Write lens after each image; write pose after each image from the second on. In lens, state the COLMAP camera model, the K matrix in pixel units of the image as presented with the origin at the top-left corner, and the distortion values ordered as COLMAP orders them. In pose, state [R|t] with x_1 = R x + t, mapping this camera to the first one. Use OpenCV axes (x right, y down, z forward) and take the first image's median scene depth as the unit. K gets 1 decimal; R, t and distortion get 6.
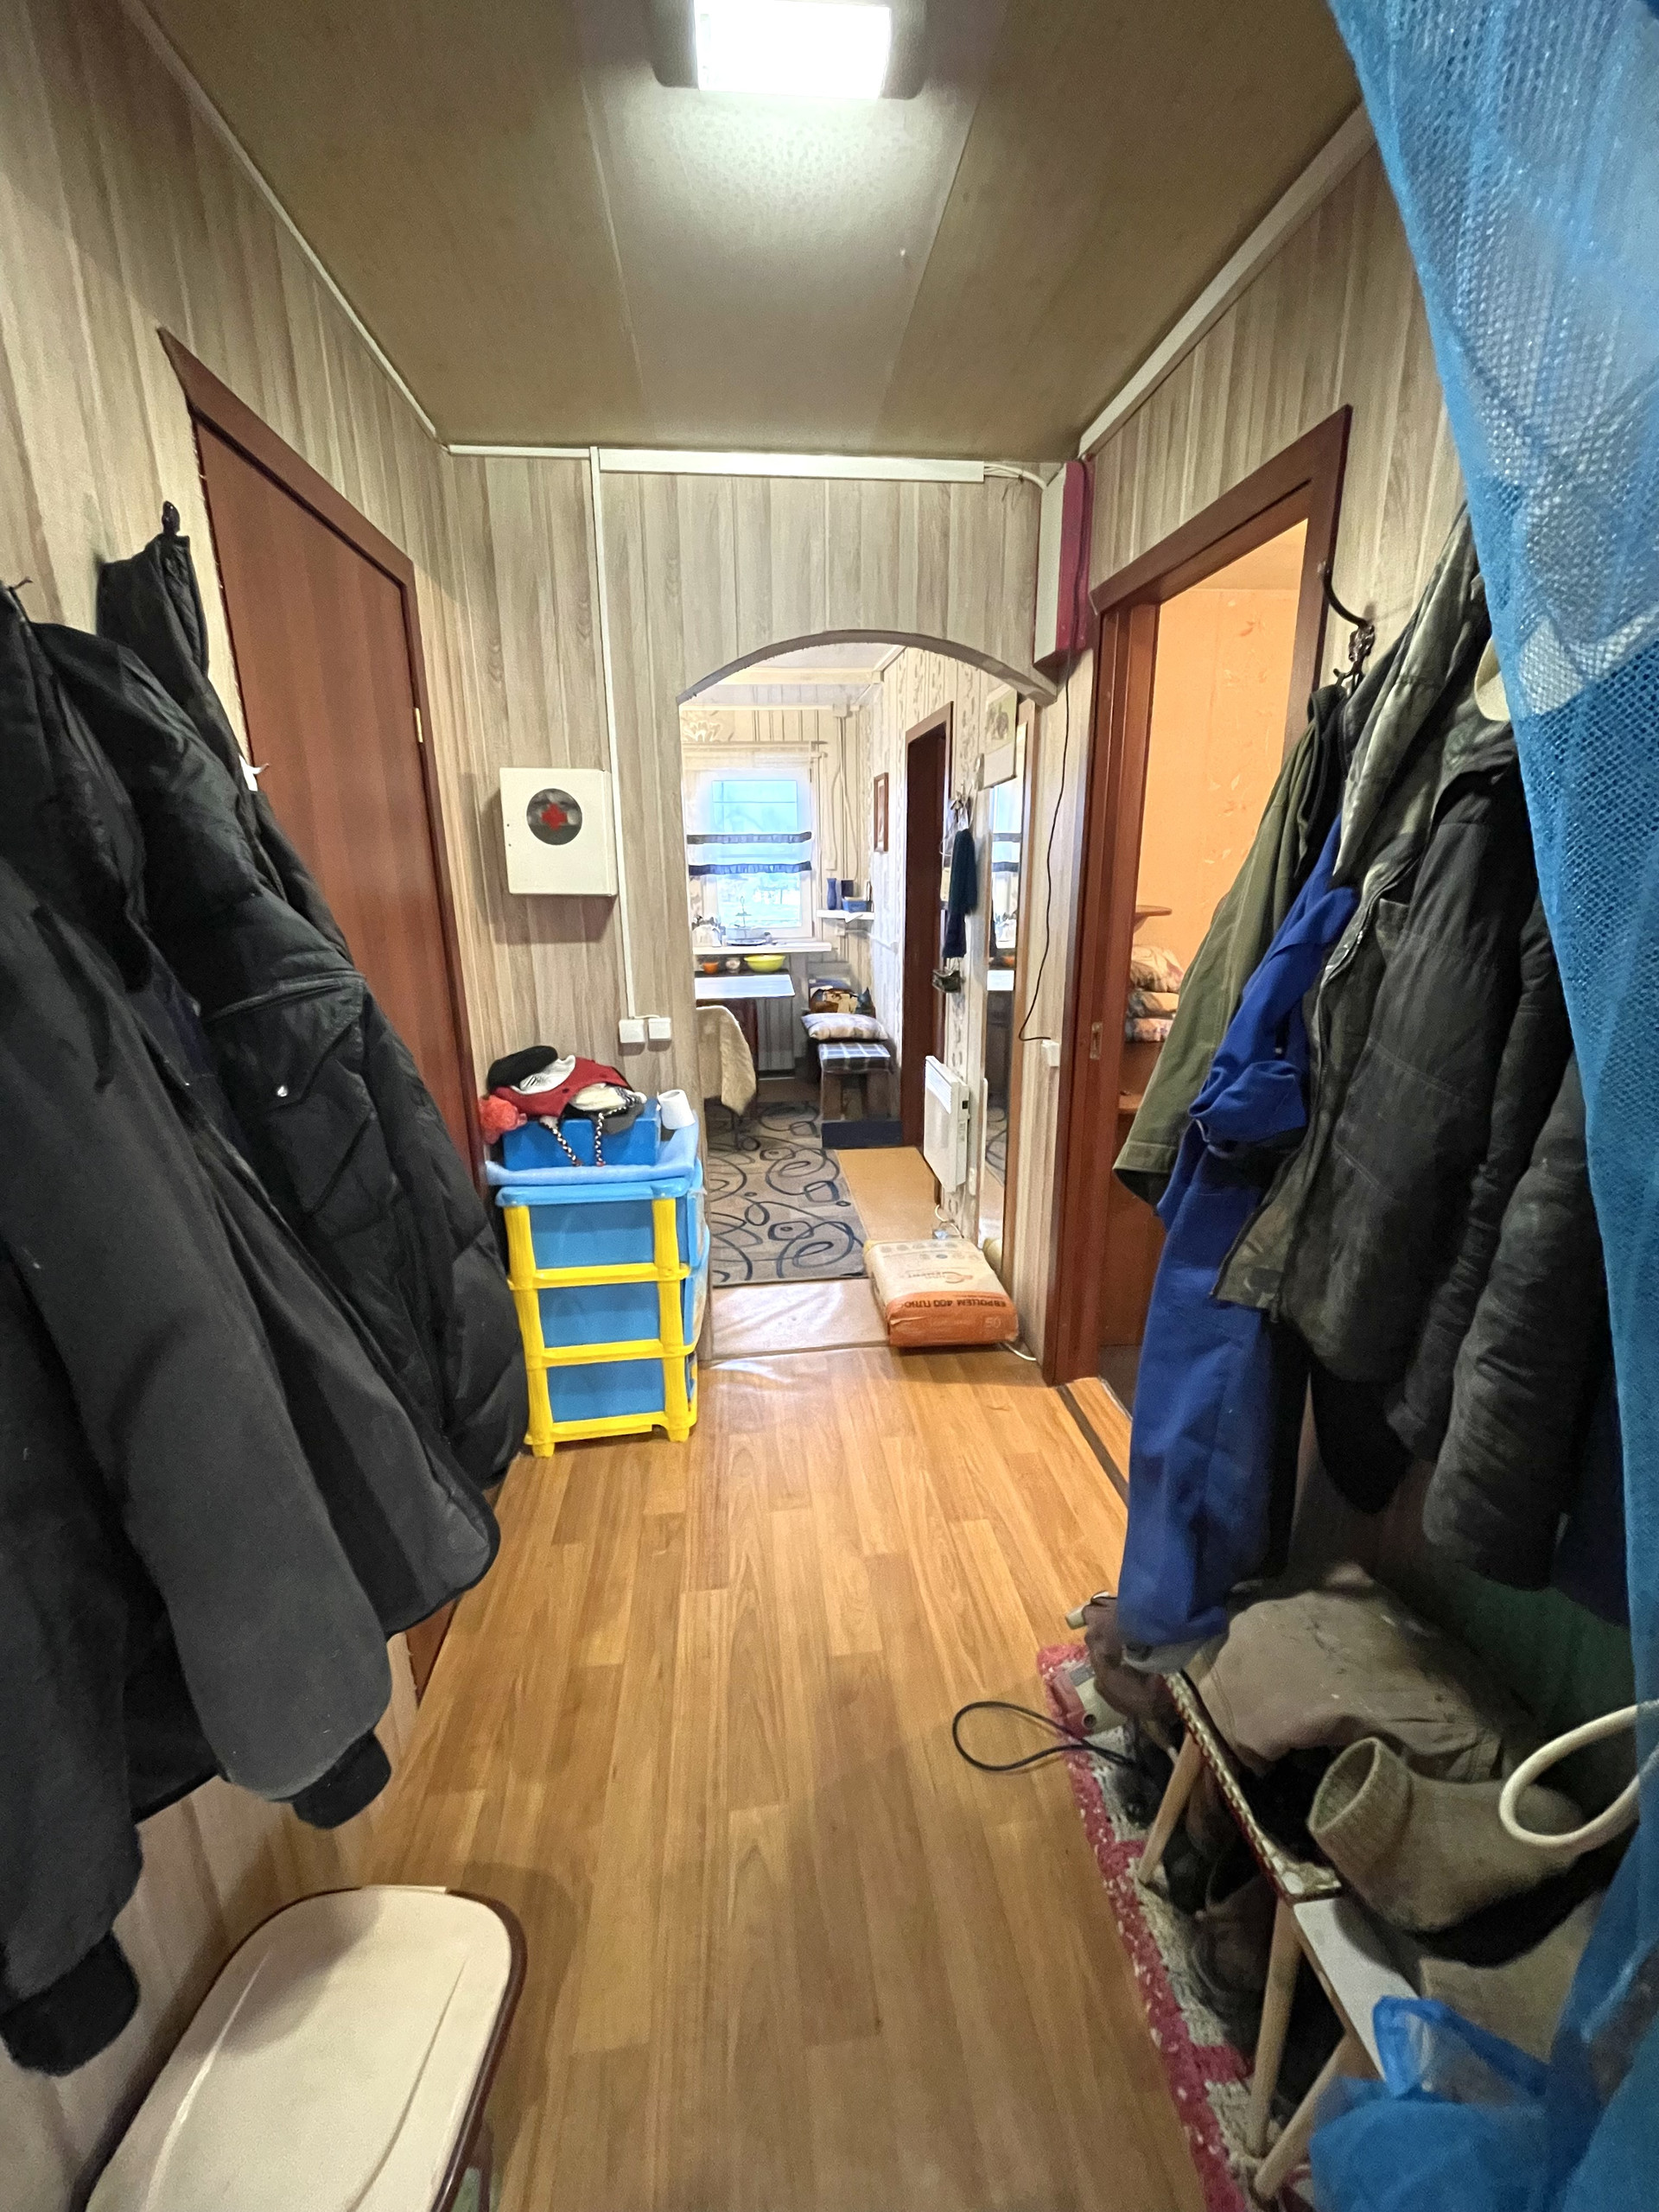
lens RADIAL K [[887.7, 0, 839.7], [0, 887.7, 1111.3], [0, 0, 1]] dist [-0.007542, 0.000449]
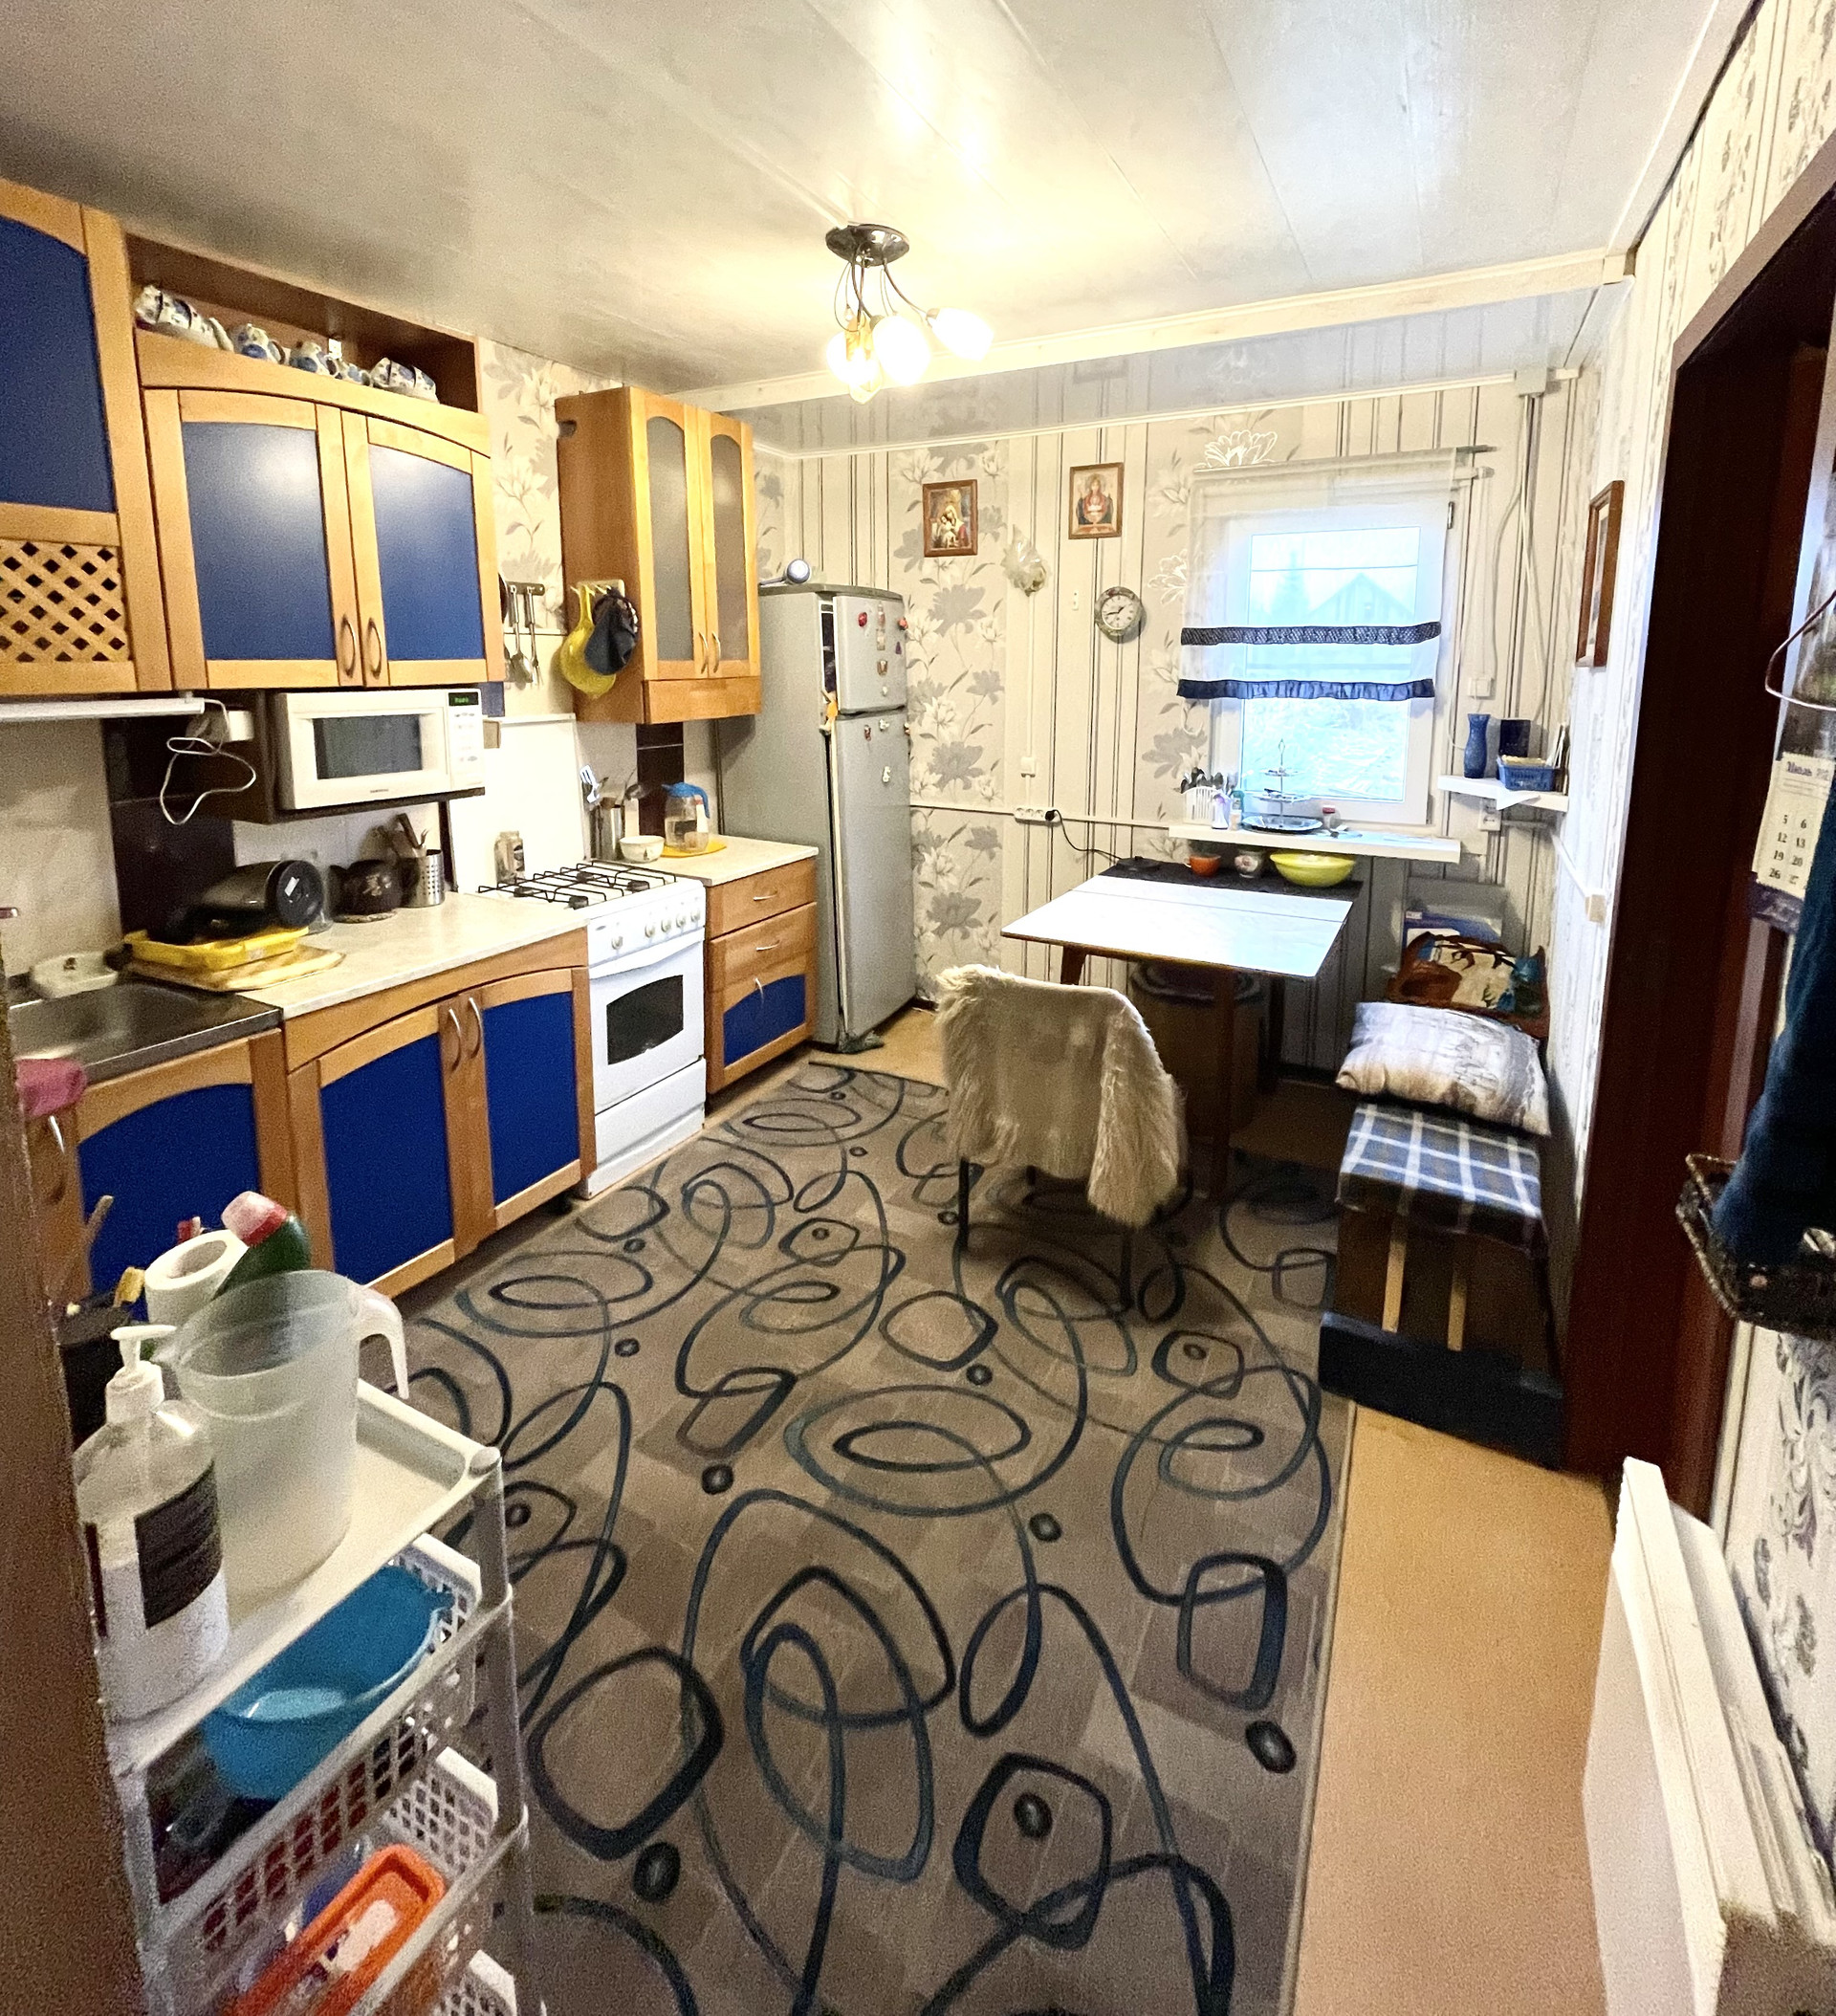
lens RADIAL K [[990.6, 0, 926.8], [0, 990.6, 786.2], [0, 0, 1]] dist [-0.005266, 0.004899]
pose [[0.825337, 0.089730, -0.557465, 0.049103], [-0.169899, 0.981003, -0.093636, -0.126101], [0.538472, 0.171994, 0.824903, 0.409678]]
